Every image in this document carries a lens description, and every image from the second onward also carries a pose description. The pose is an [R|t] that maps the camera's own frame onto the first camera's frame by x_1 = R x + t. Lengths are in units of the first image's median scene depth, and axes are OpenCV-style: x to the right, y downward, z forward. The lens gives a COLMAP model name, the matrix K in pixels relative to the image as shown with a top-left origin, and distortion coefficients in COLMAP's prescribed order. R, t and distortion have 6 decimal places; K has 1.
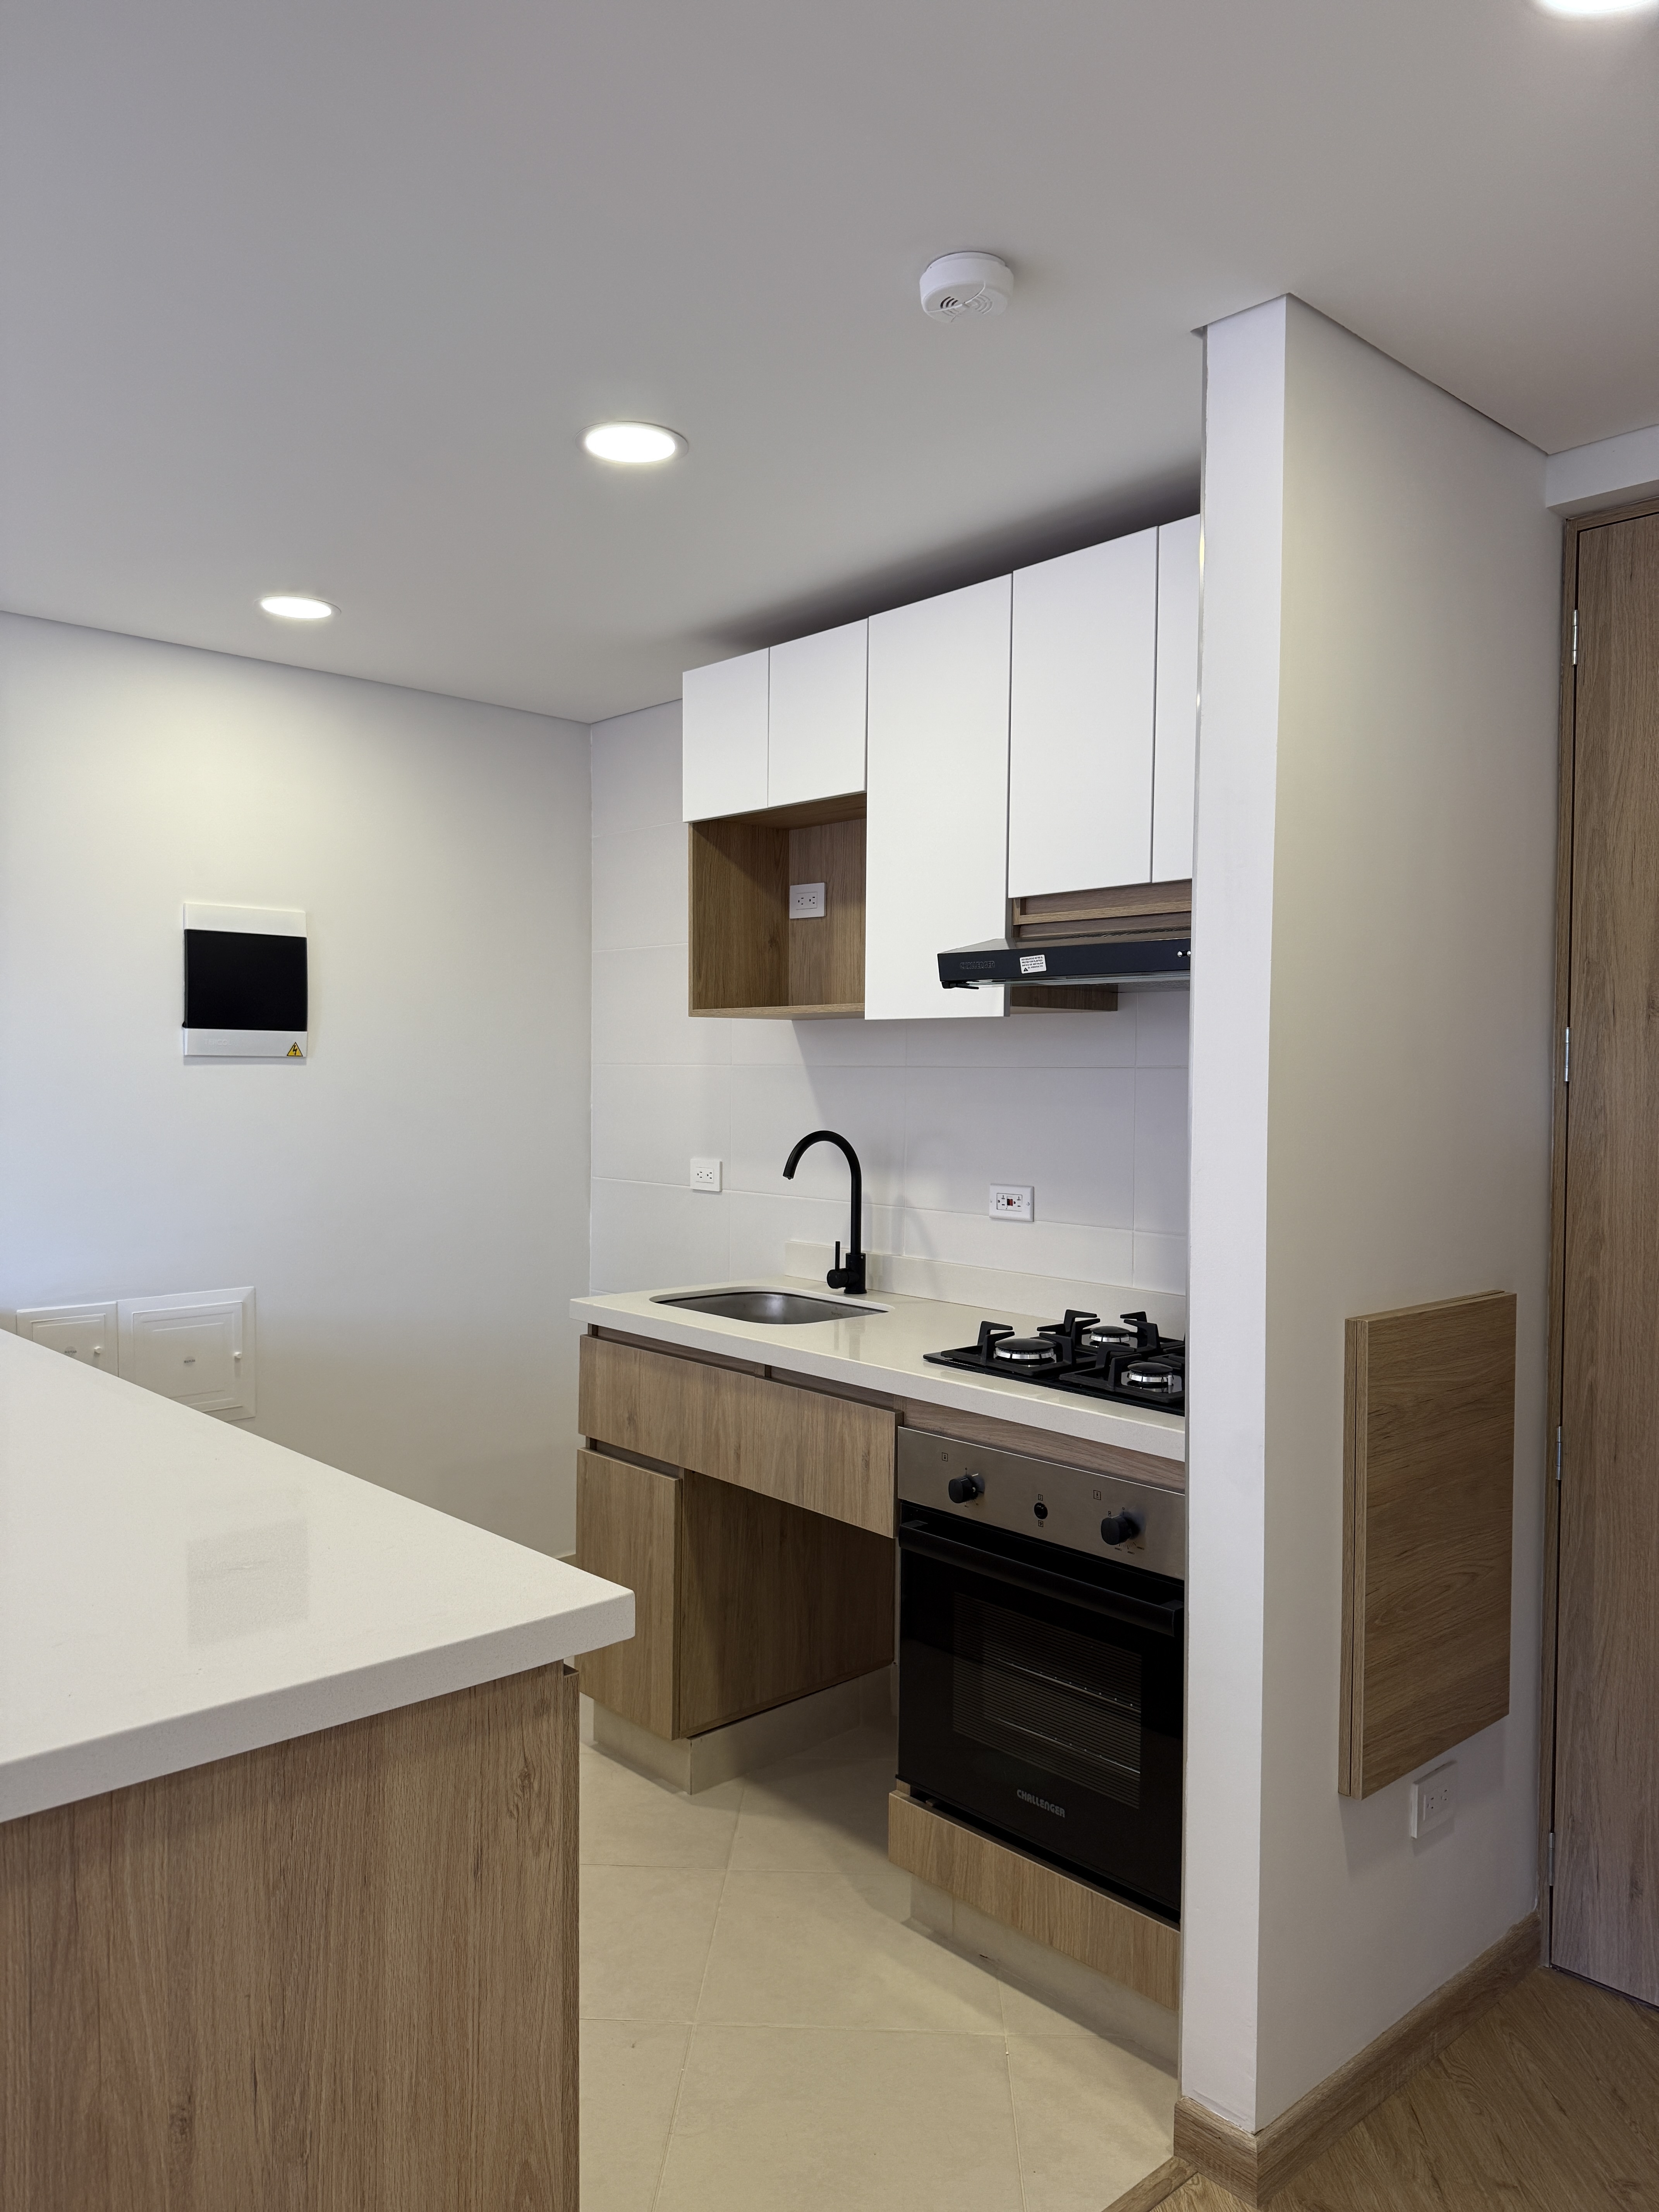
lens RADIAL K [[1541.3, 0, 835.2], [0, 1541.3, 1108.7], [0, 0, 1]] dist [0.099418, -0.143105]
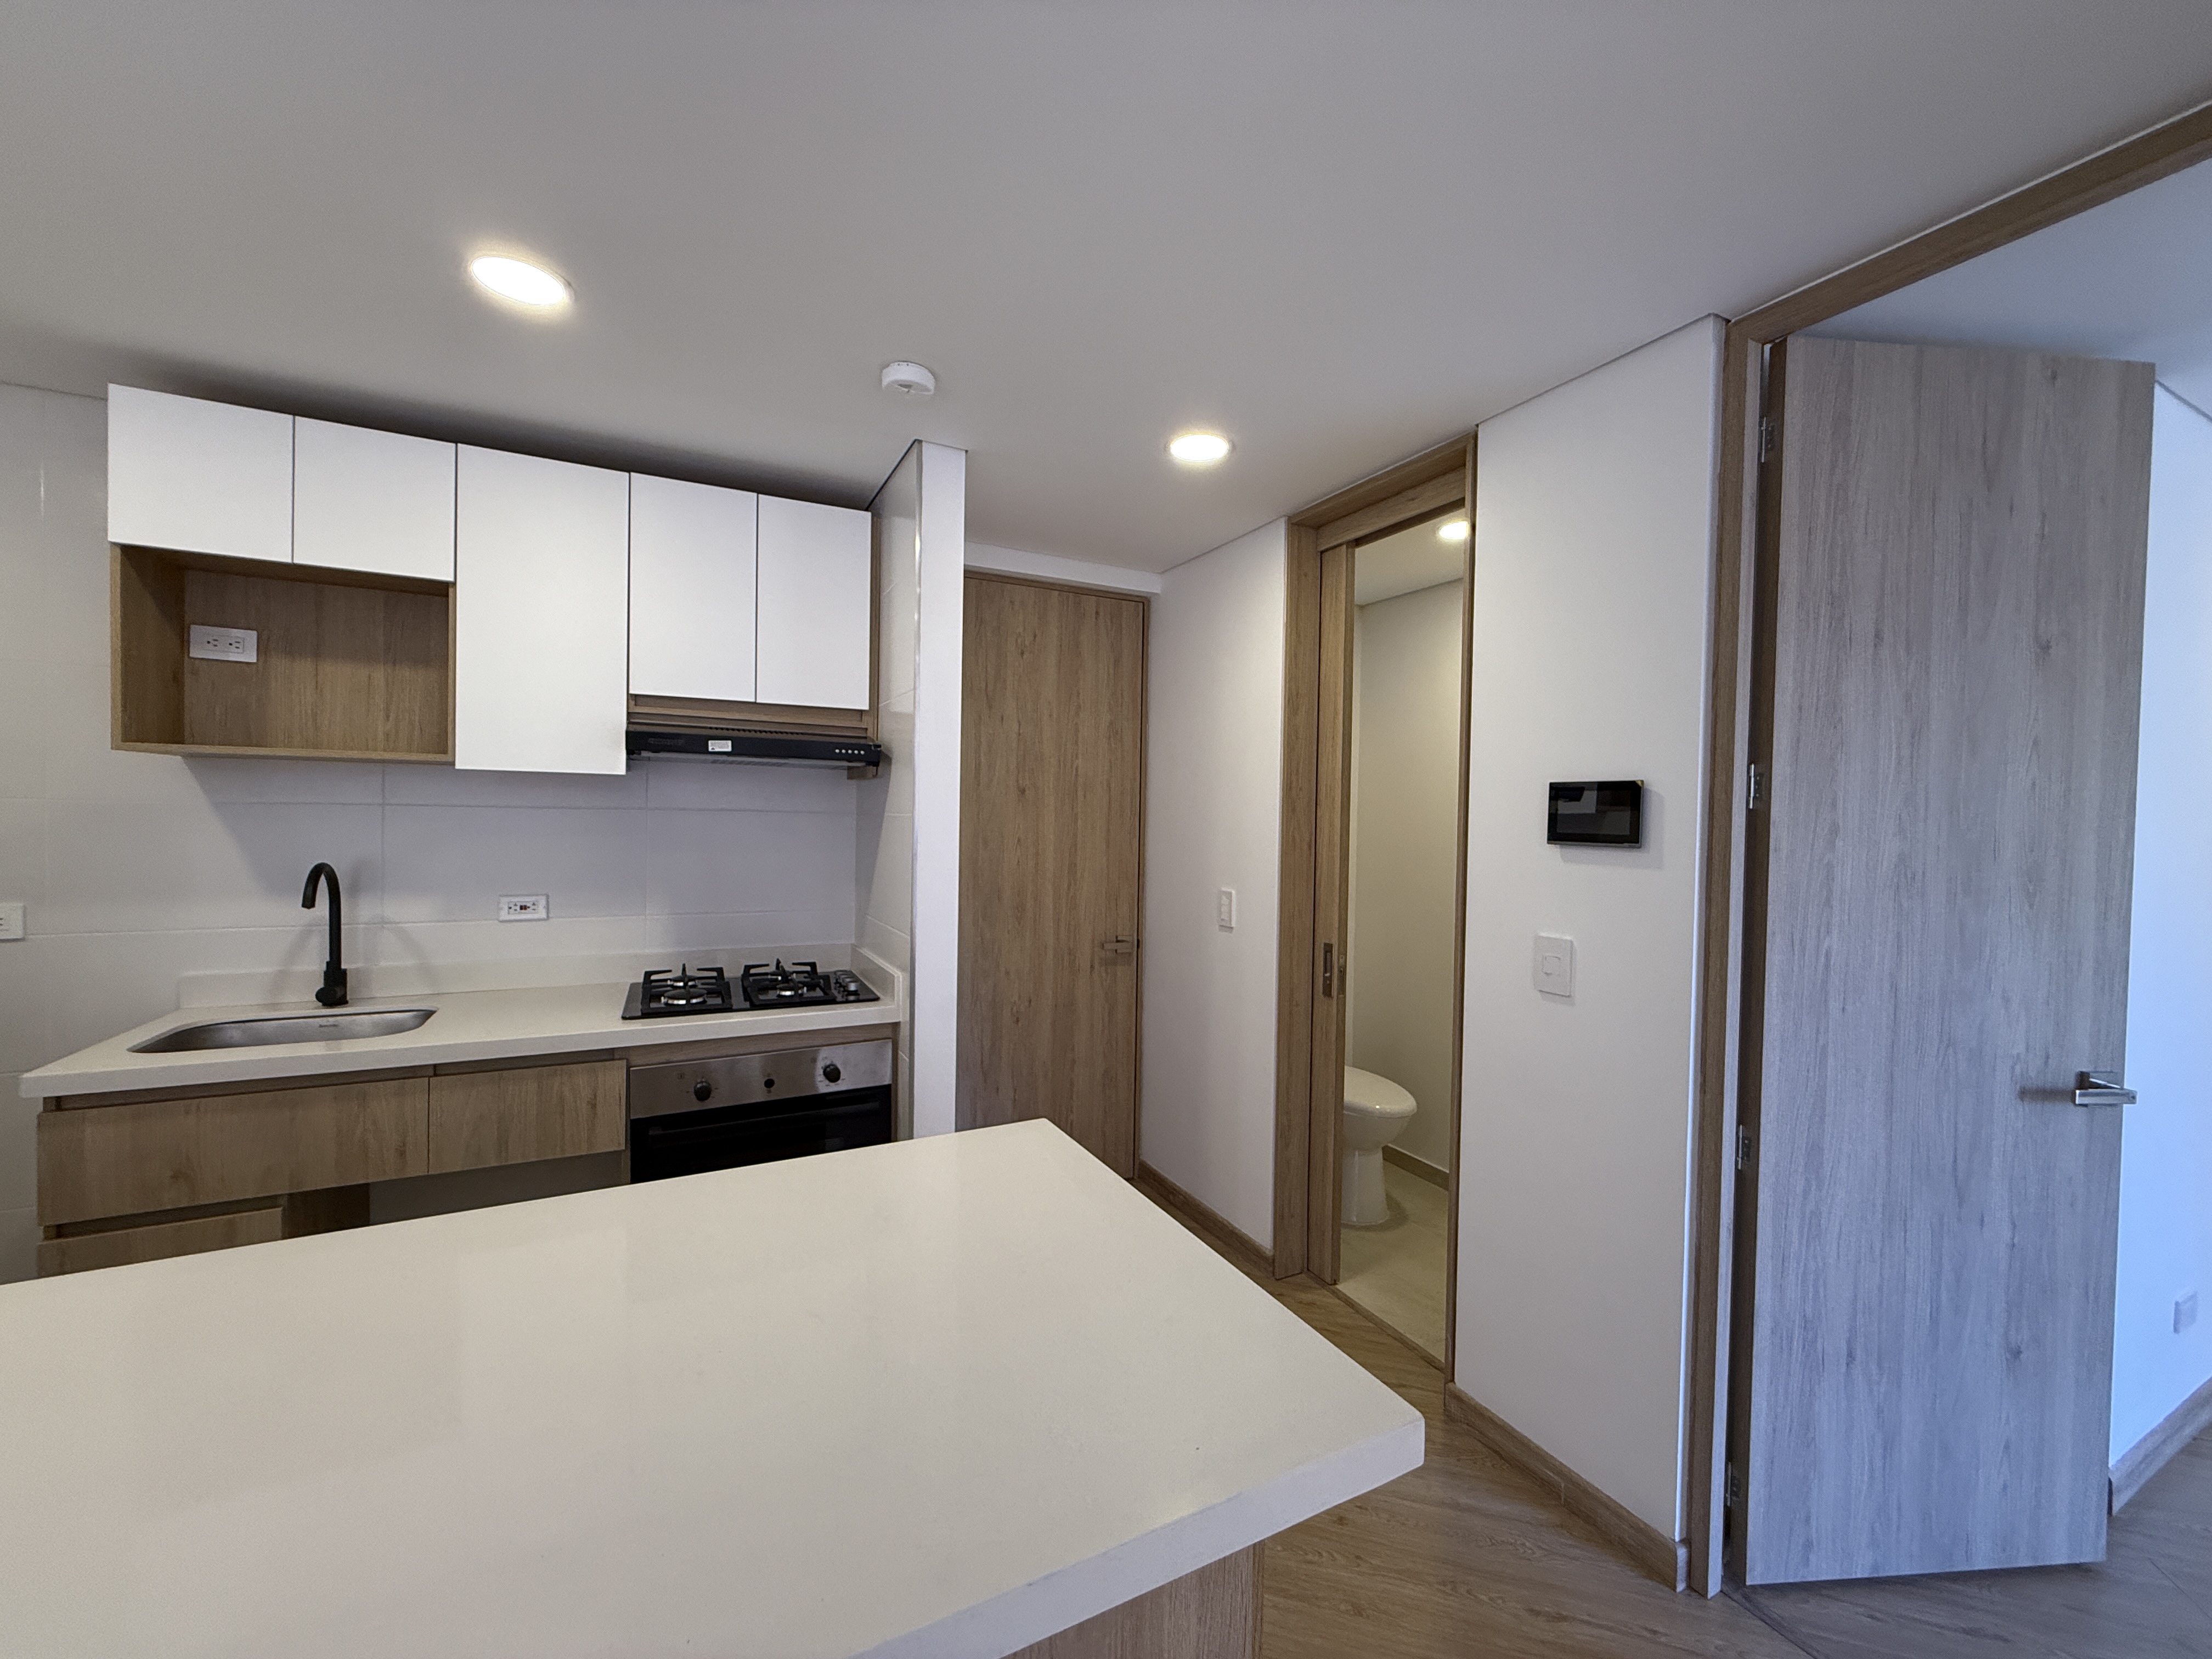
lens RADIAL K [[880.0, 0, 1103.0], [0, 880.0, 834.0], [0, 0, 1]] dist [-0.000332, -0.000540]
pose [[0.267112, -0.024698, 0.963349, -0.563767], [0.008508, 0.999693, 0.023271, -0.019886], [-0.963628, 0.001980, 0.267240, 0.349567]]
